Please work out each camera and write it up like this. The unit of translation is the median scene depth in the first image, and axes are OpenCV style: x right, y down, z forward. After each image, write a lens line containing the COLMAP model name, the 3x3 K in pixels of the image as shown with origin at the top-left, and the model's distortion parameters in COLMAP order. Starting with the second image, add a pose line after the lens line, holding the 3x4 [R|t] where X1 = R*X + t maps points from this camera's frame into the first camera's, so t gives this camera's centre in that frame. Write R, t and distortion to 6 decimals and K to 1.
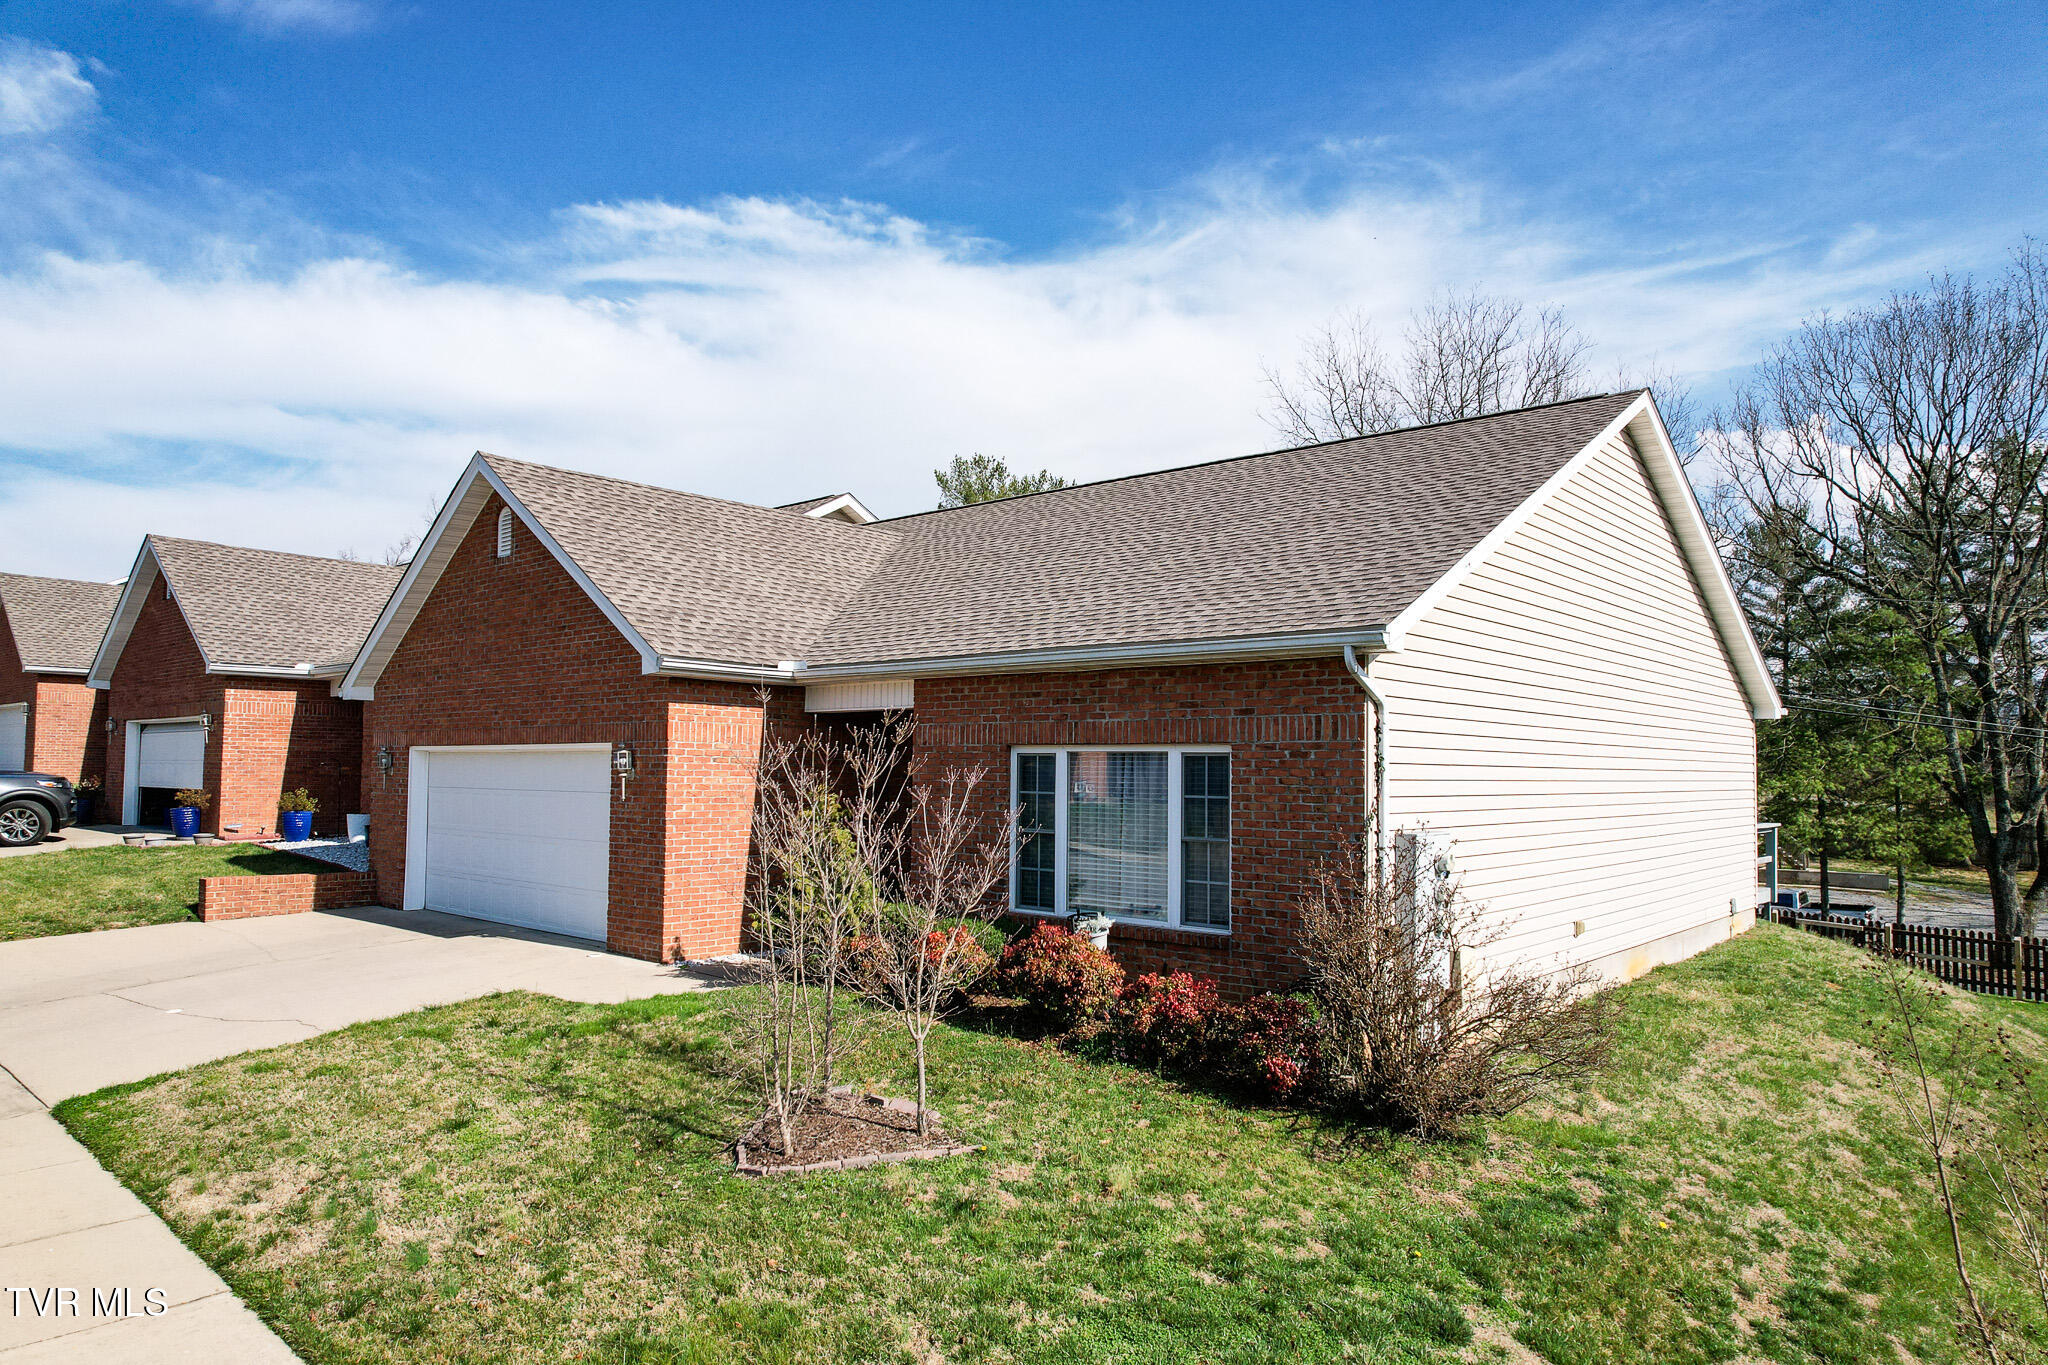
lens RADIAL K [[1304.9, 0, 1024.0], [0, 1304.9, 682.5], [0, 0, 1]] dist [-0.082055, 0.066933]
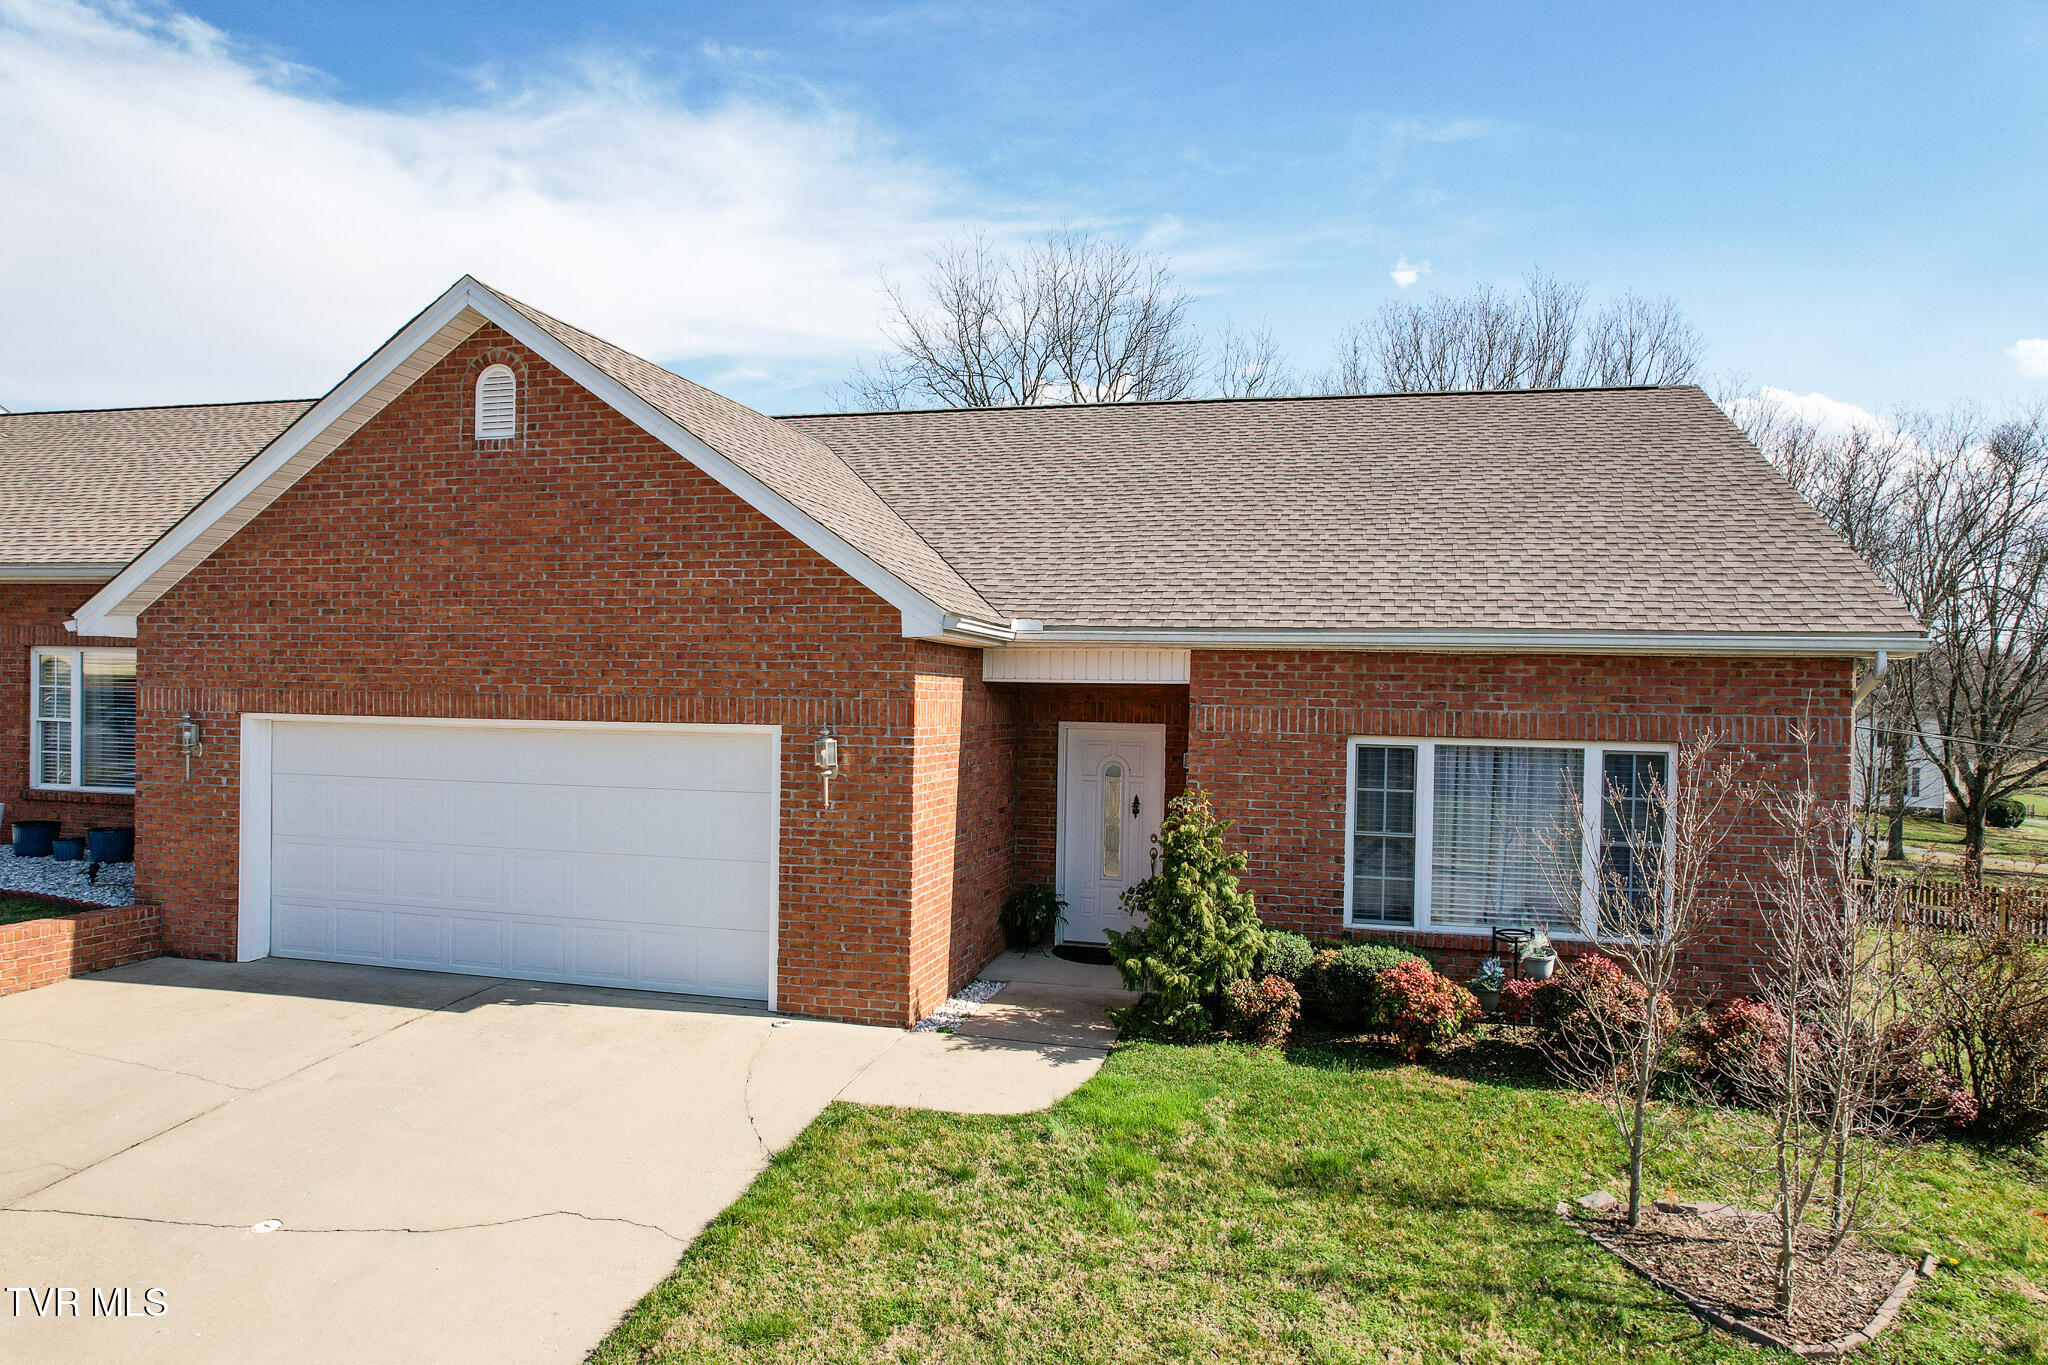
lens RADIAL K [[1309.0, 0, 1025.2], [0, 1309.0, 698.7], [0, 0, 1]] dist [-0.075386, 0.066644]
pose [[0.890581, 0.003111, 0.454815, -0.635662], [-0.040032, 0.996632, 0.071569, -0.030260], [-0.453060, -0.081946, 0.887706, 0.366357]]
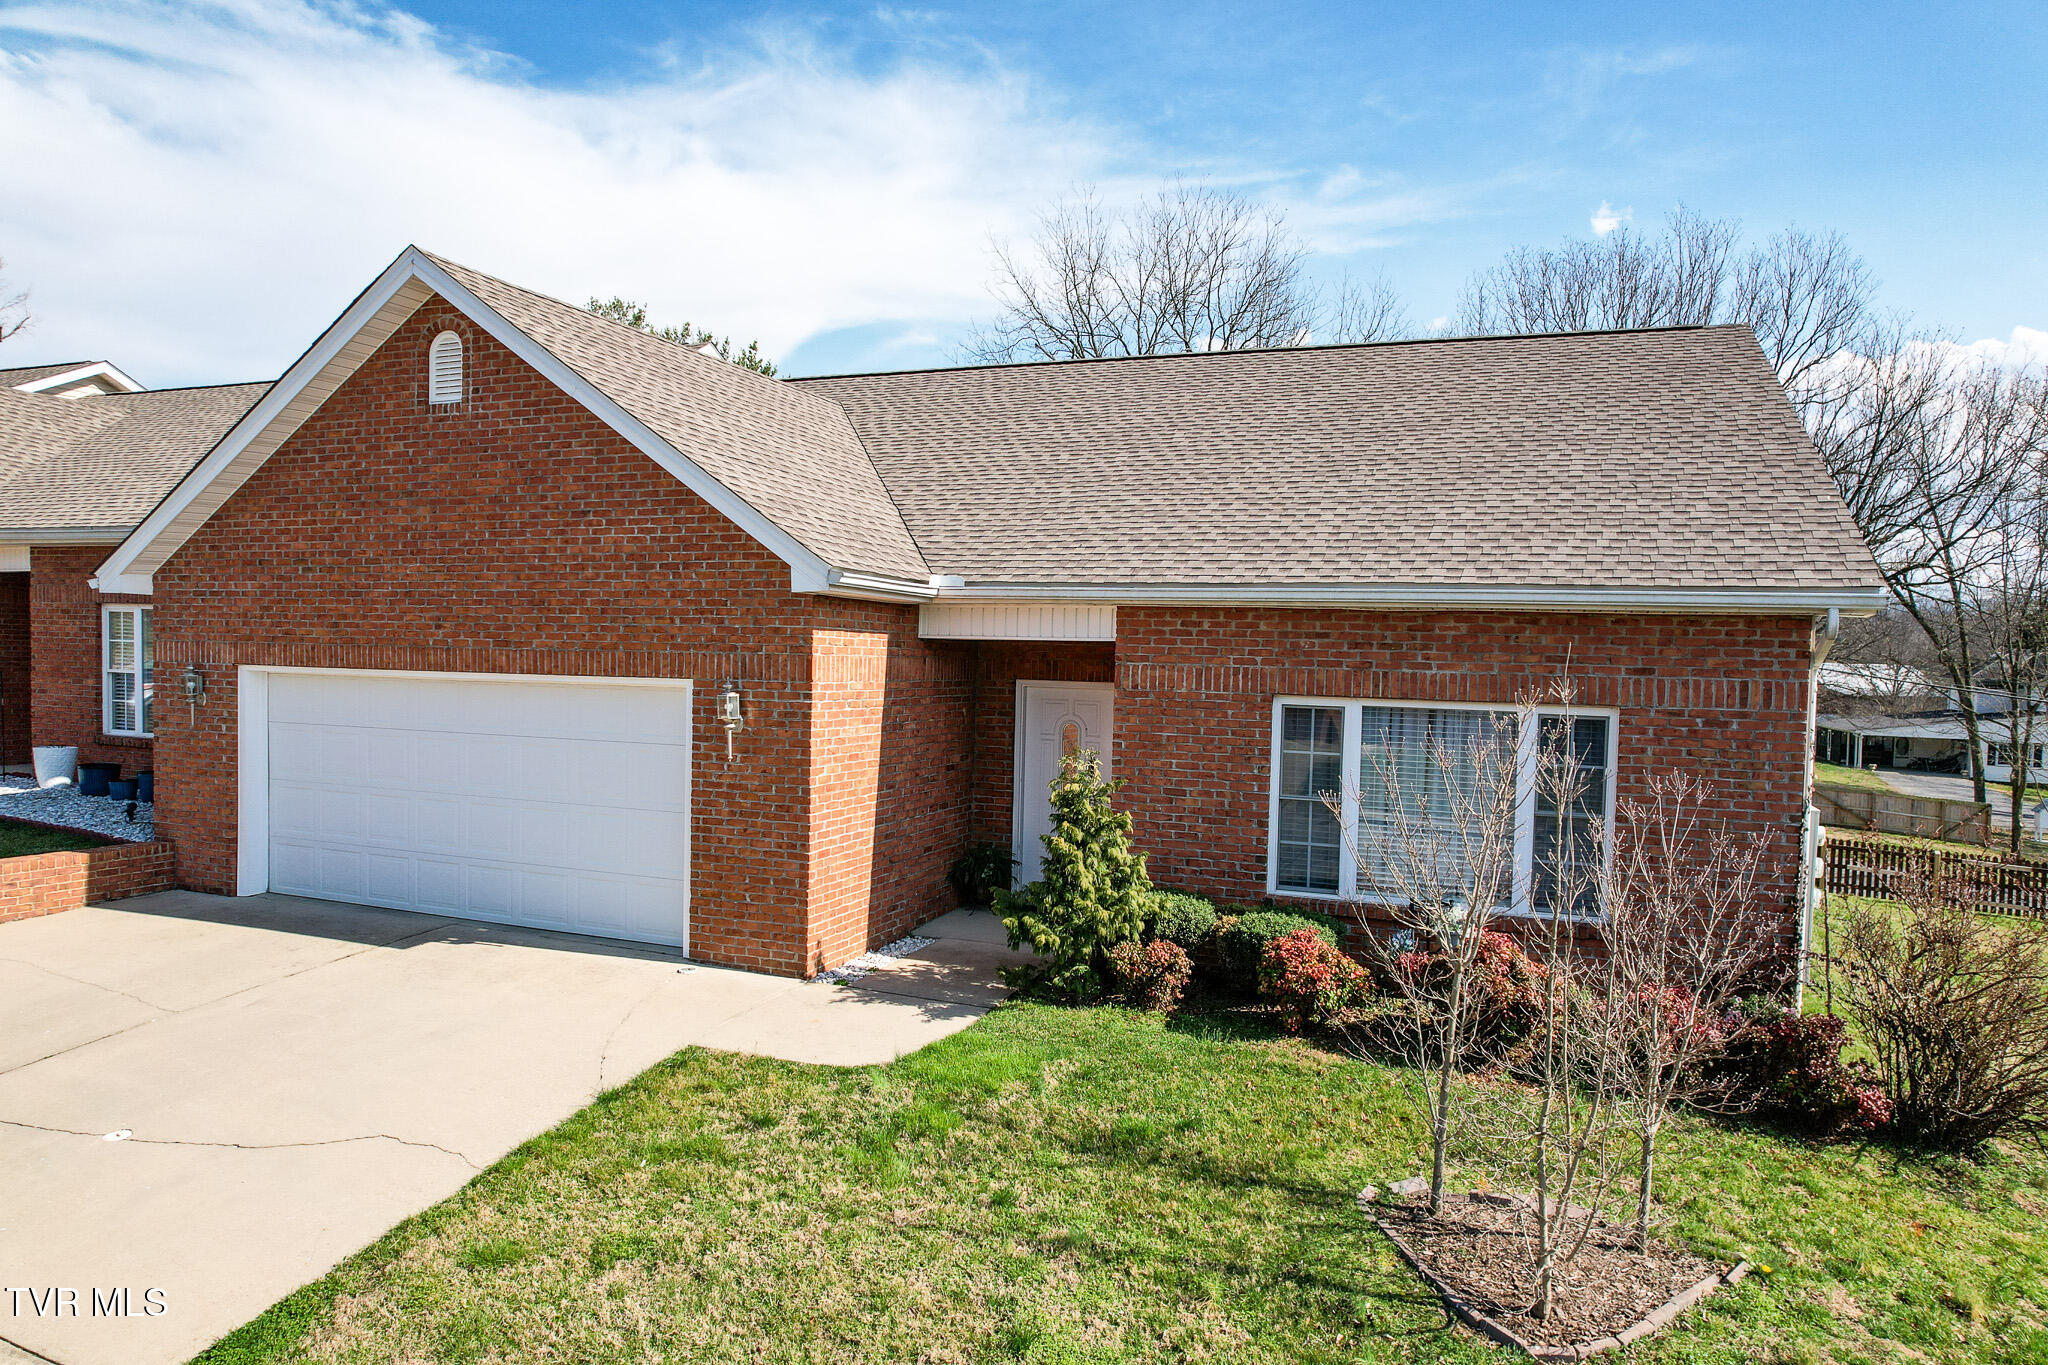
lens RADIAL K [[1309.0, 0, 1025.2], [0, 1309.0, 698.7], [0, 0, 1]] dist [-0.075386, 0.066644]
pose [[0.940597, 0.000042, 0.339524, -0.473232], [-0.037631, 0.993852, 0.104128, -0.031383], [-0.337432, -0.110719, 0.934816, 0.305247]]
